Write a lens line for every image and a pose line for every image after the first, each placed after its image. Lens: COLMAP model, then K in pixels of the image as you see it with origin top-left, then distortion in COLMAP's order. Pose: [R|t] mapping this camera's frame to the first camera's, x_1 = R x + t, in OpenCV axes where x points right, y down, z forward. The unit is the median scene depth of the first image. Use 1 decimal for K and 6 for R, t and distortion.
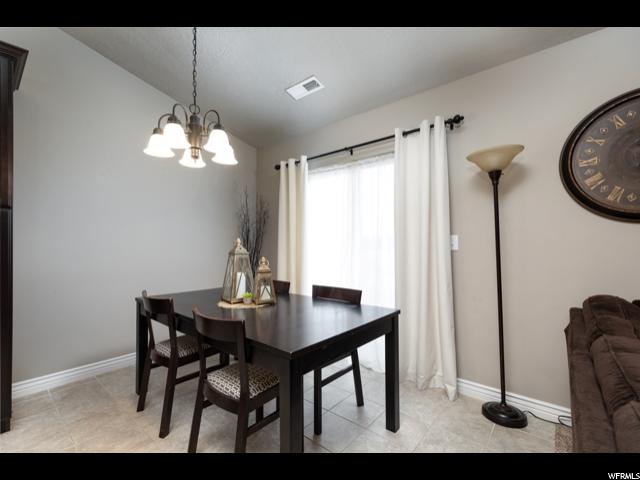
lens RADIAL K [[293.9, 0, 320.0], [0, 293.9, 240.0], [0, 0, 1]] dist [-0.000327, -0.000014]
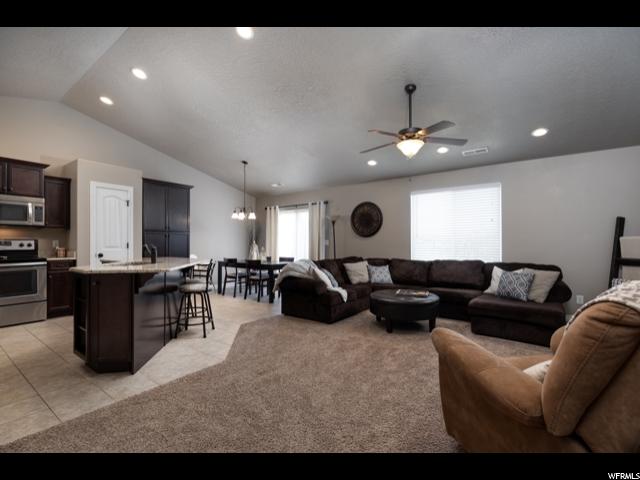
lens RADIAL K [[293.9, 0, 320.0], [0, 293.9, 240.0], [0, 0, 1]] dist [-0.000327, -0.000014]
pose [[0.997957, 0.000321, 0.063881, 0.188884], [-0.000665, 0.999985, 0.005366, -0.031846], [-0.063879, -0.005397, 0.997943, -1.918239]]
